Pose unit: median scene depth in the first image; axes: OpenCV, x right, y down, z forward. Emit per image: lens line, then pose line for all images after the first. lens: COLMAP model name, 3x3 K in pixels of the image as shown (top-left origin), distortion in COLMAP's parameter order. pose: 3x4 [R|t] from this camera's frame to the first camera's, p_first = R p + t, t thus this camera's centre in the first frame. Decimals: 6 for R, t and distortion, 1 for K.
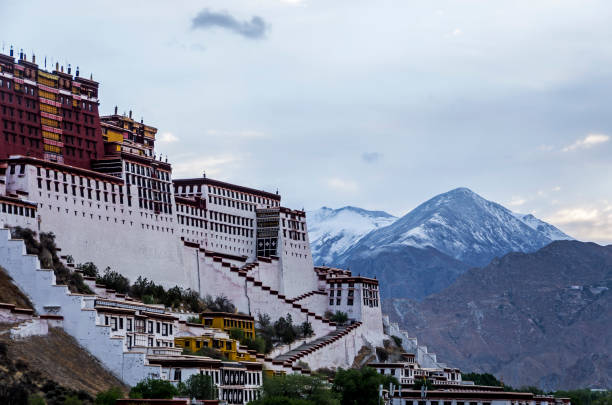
lens RADIAL K [[1571.6, 0, 282.8], [0, 1571.6, 203.6], [0, 0, 1]] dist [0.066633, 0.000000]
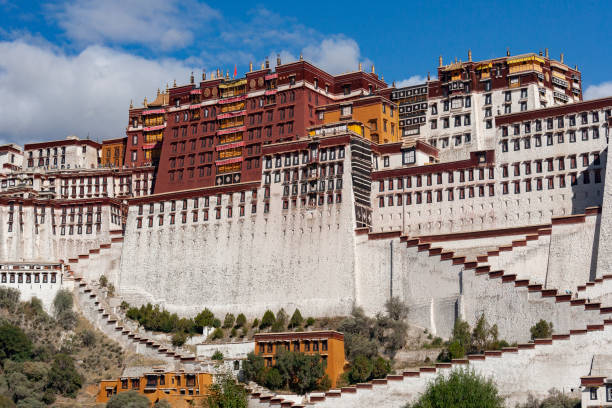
lens RADIAL K [[1673.8, 0, 309.6], [0, 1673.8, 209.1], [0, 0, 1]] dist [-1.183814, 0.000000]
pose [[-0.179678, -0.151778, -0.971946, 0.660133], [0.123323, 0.976756, -0.175327, 0.138398], [0.975965, -0.151366, -0.156784, 1.070268]]
